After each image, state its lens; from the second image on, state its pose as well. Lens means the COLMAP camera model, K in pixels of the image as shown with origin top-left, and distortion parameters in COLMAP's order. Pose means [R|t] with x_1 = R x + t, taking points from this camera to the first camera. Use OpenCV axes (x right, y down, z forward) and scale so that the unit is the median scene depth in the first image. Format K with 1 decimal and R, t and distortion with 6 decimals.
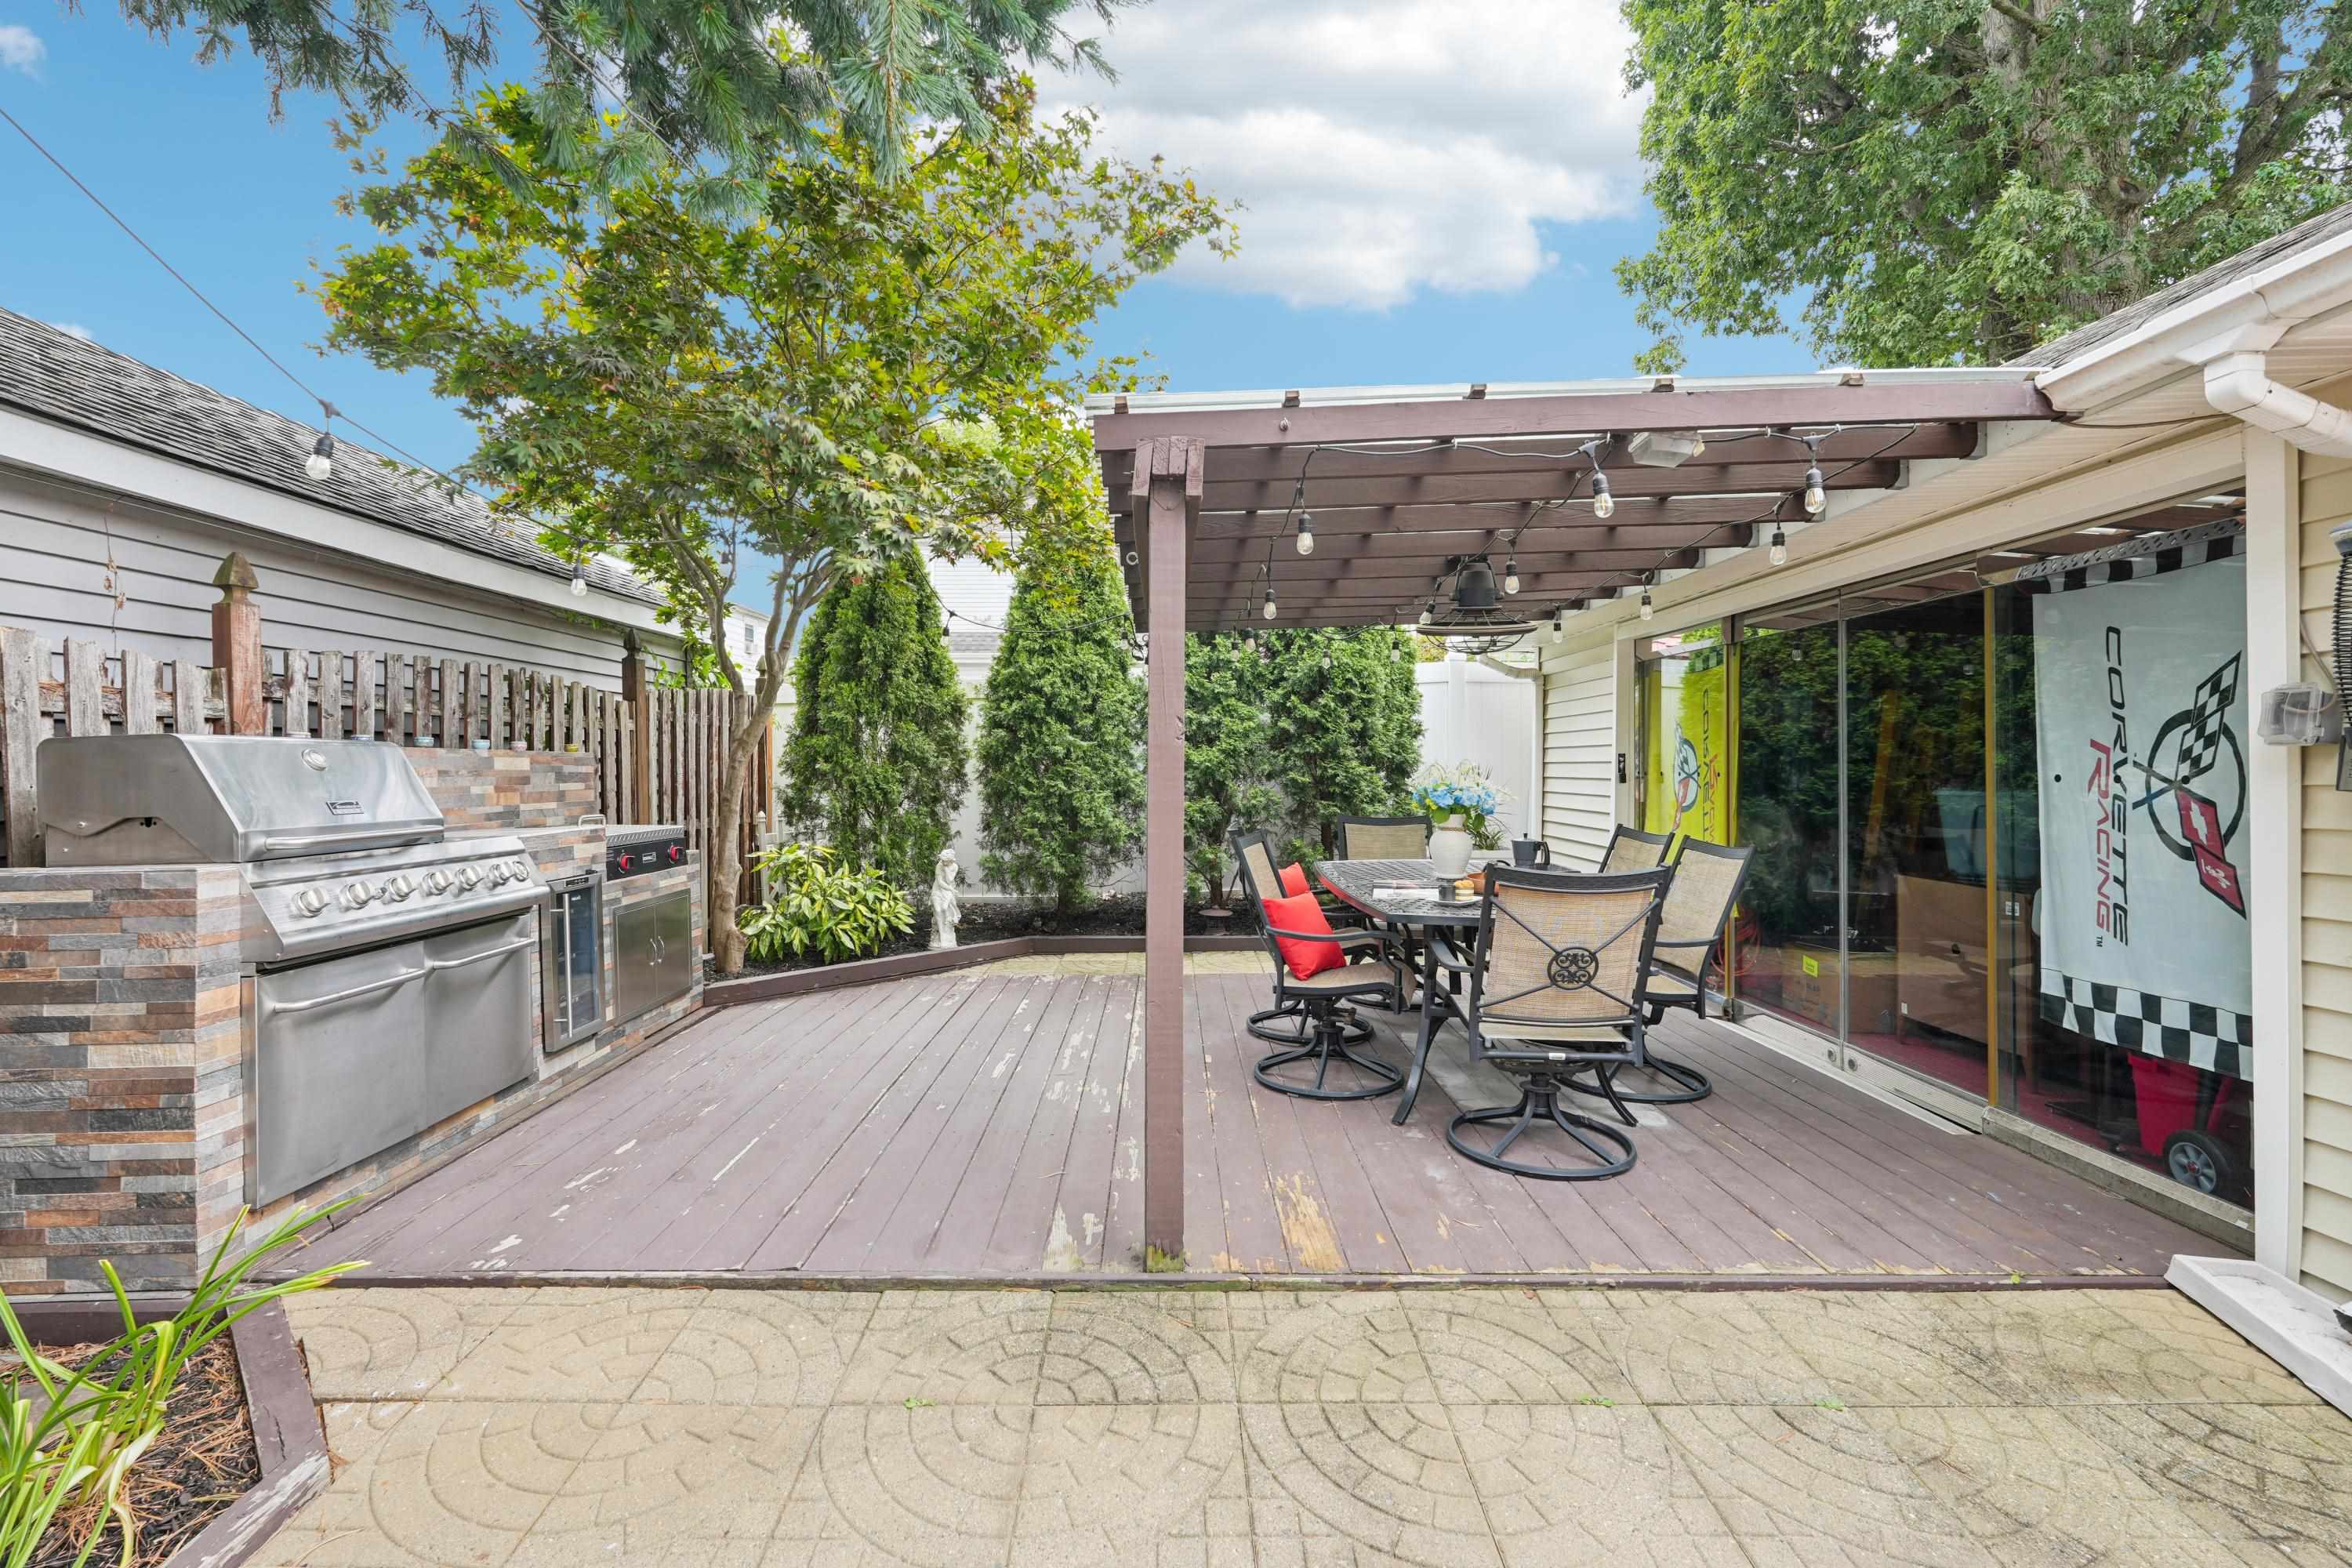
lens RADIAL K [[1051.3, 0, 1159.3], [0, 1051.3, 716.0], [0, 0, 1]] dist [-0.009901, 0.004449]
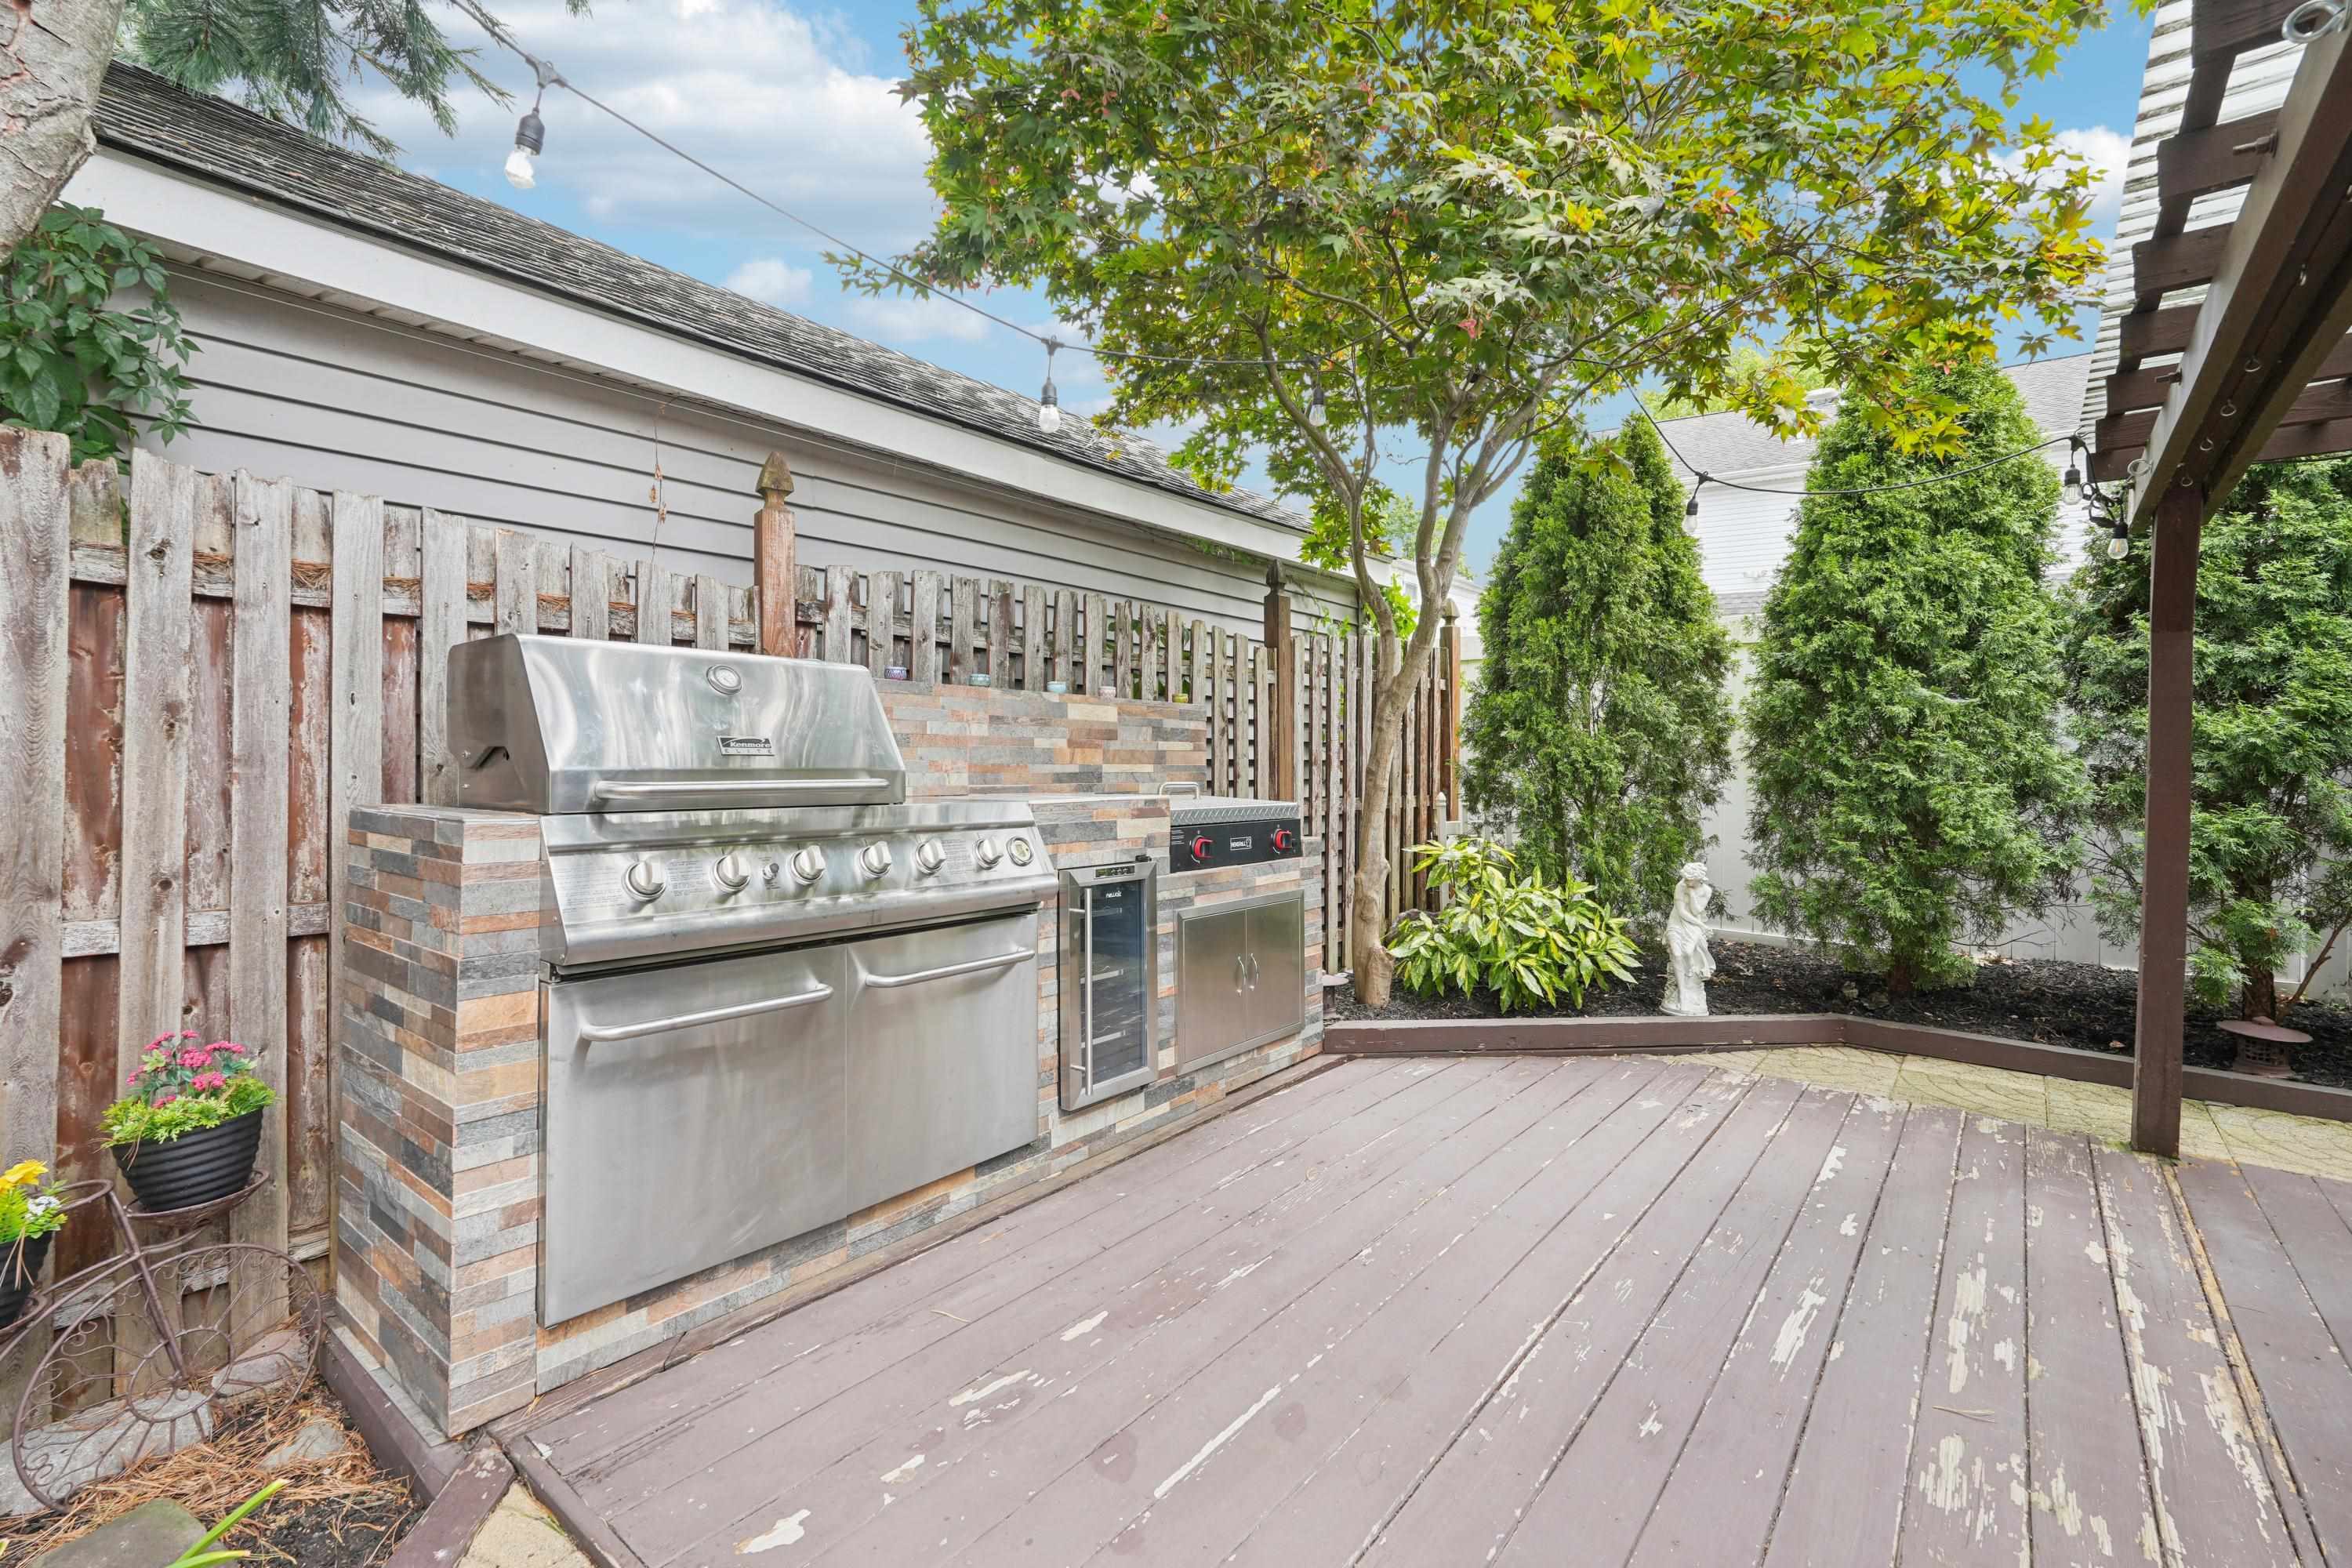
lens RADIAL K [[1051.3, 0, 1178.1], [0, 1051.3, 734.2], [0, 0, 1]] dist [-0.009901, 0.004449]
pose [[0.784963, 0.012976, -0.619406, -0.067683], [0.003966, 0.999655, 0.025967, 0.038404], [0.619529, -0.022840, 0.784641, 0.389431]]
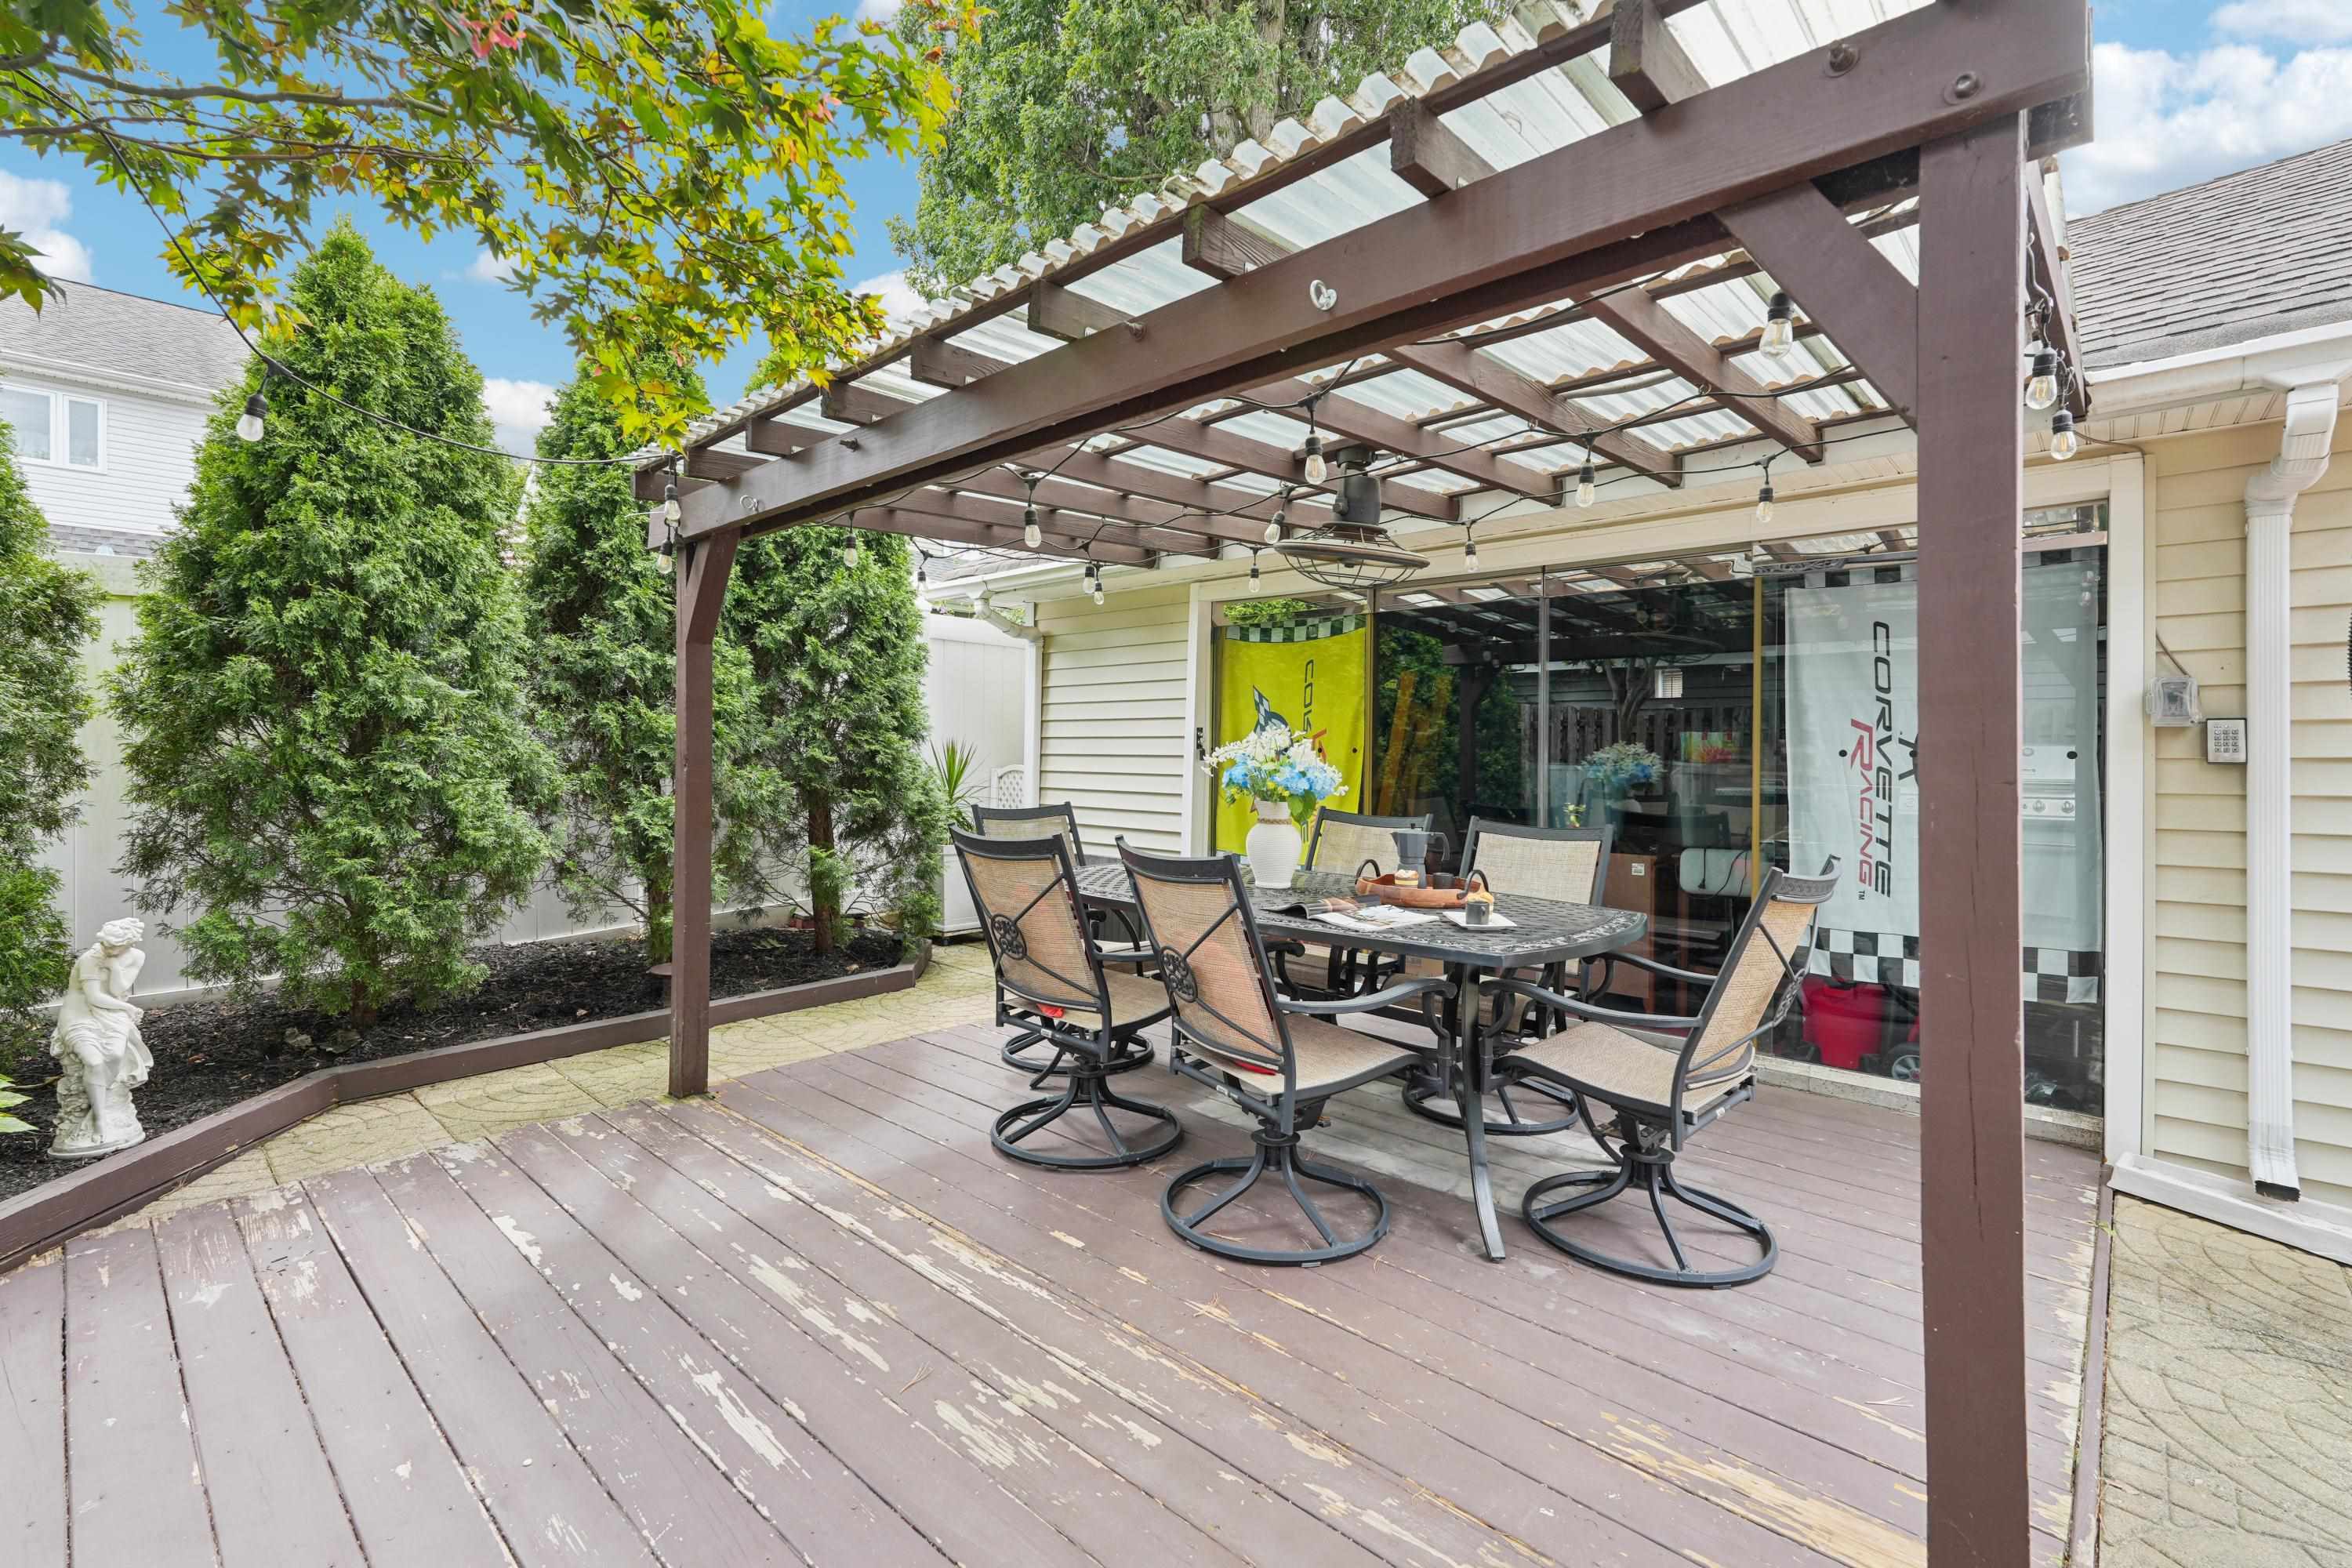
lens RADIAL K [[1051.3, 0, 1161.3], [0, 1051.3, 747.4], [0, 0, 1]] dist [-0.009901, 0.004449]
pose [[0.679428, 0.002738, 0.733737, -0.304621], [-0.040370, 0.998618, 0.033655, 0.029920], [-0.732631, -0.052487, 0.678599, 0.516727]]
